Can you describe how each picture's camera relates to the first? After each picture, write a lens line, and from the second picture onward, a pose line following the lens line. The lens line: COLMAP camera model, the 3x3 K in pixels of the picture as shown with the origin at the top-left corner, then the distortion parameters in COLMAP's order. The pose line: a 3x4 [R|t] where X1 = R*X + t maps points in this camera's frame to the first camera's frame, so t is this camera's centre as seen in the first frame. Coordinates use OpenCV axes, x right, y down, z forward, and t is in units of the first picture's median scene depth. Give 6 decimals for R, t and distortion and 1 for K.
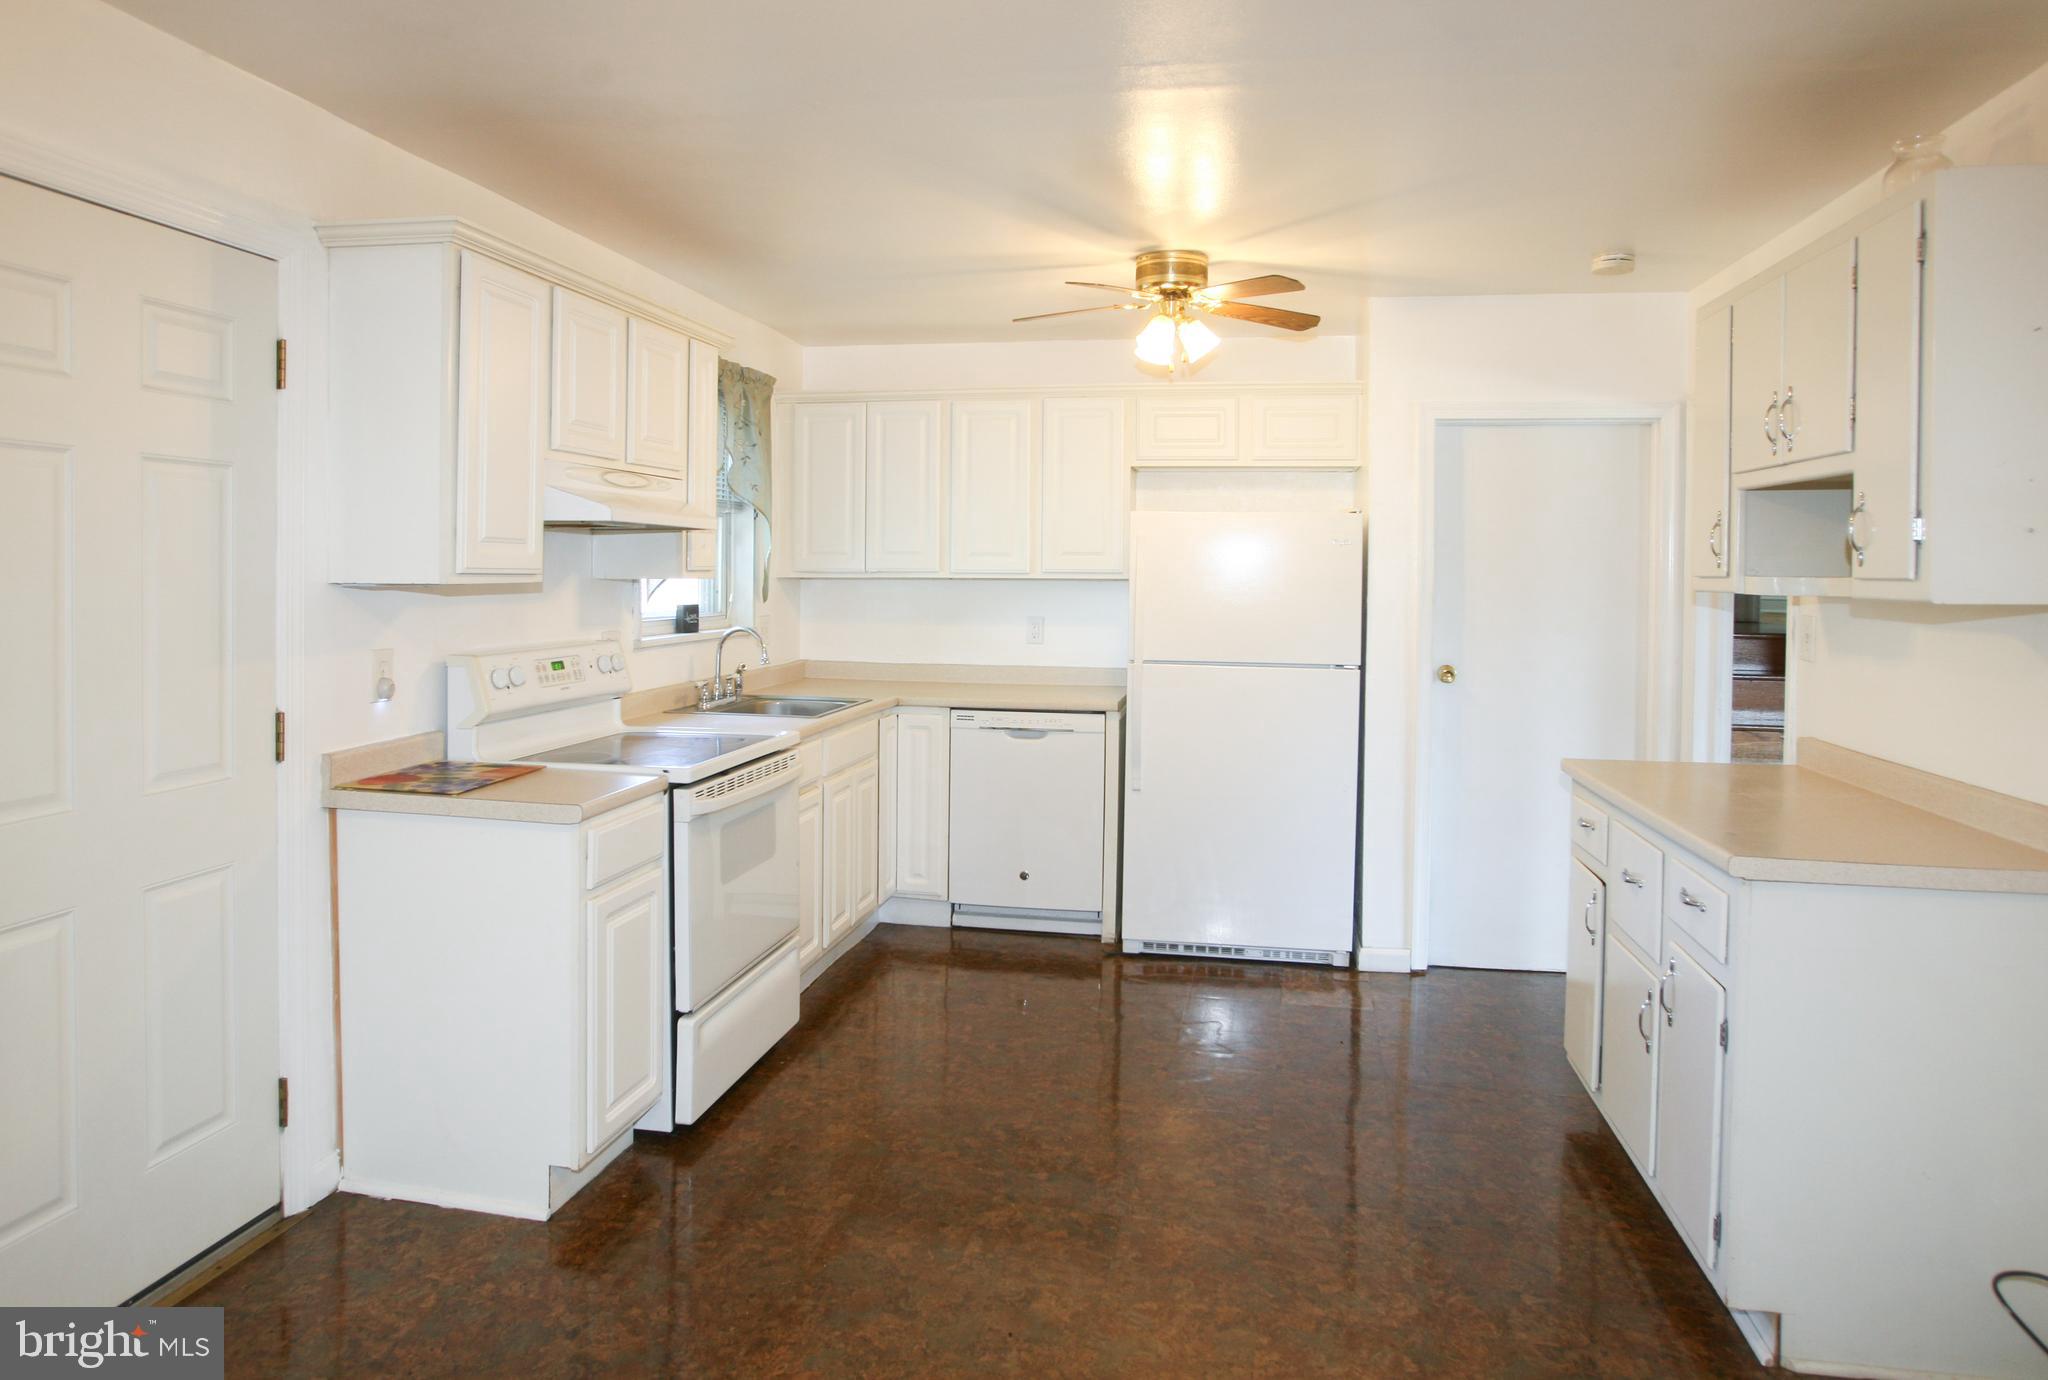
lens RADIAL K [[1207.3, 0, 1021.2], [0, 1207.3, 583.0], [0, 0, 1]] dist [-0.104752, -0.000224]
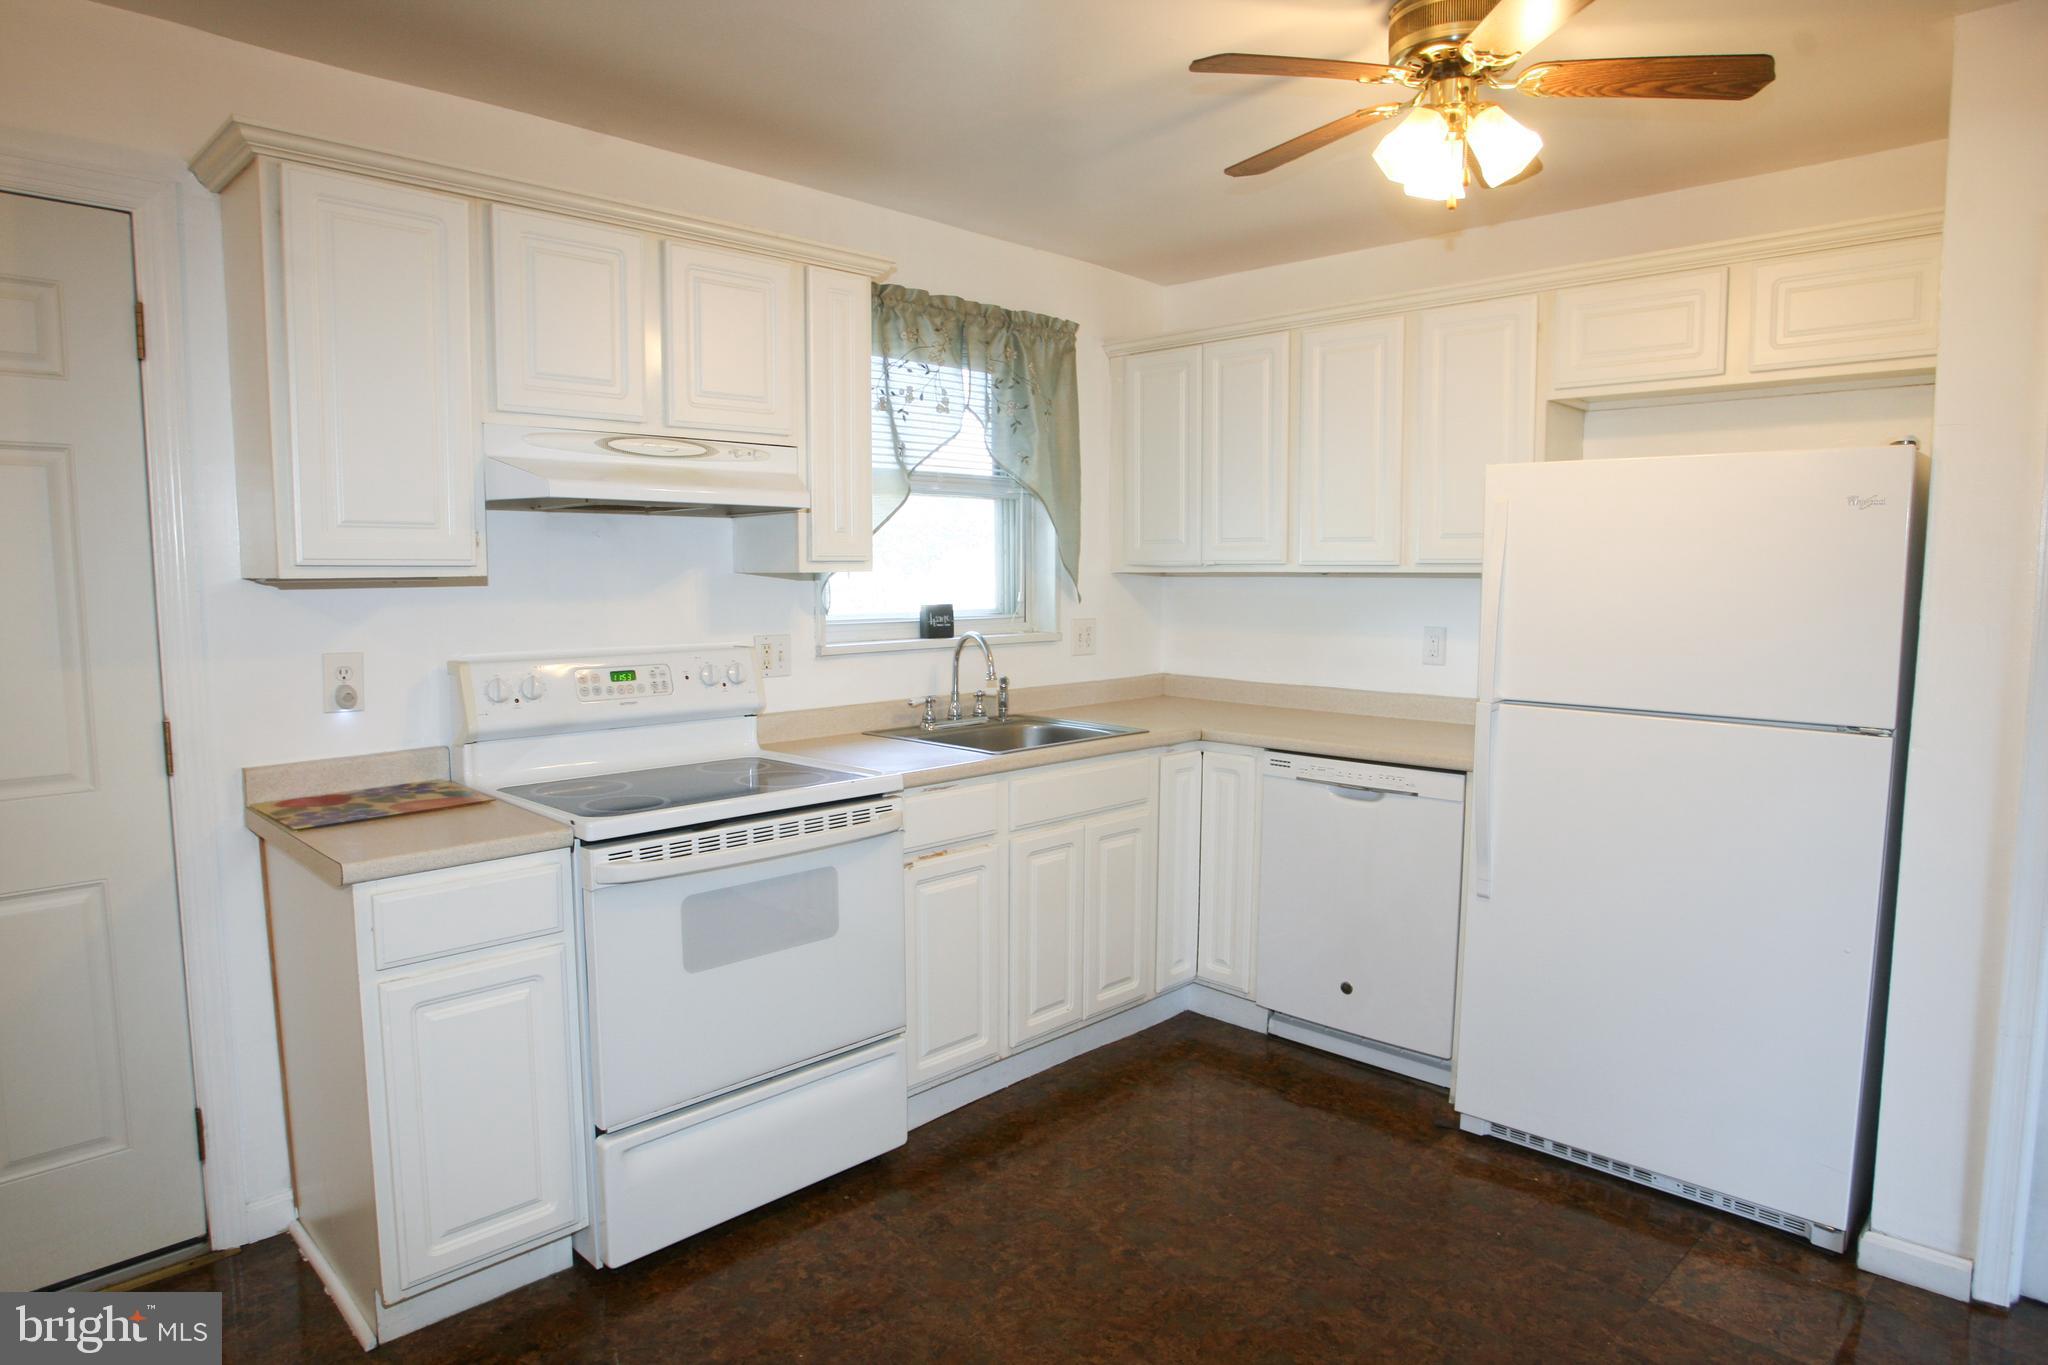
lens RADIAL K [[1201.7, 0, 1024.0], [0, 1201.7, 682.5], [0, 0, 1]] dist [-0.064838, 0.026772]
pose [[0.843701, 0.045734, -0.534862, 0.229394], [-0.001256, 0.996530, 0.083229, 0.002509], [0.536812, -0.069548, 0.840831, 0.332827]]
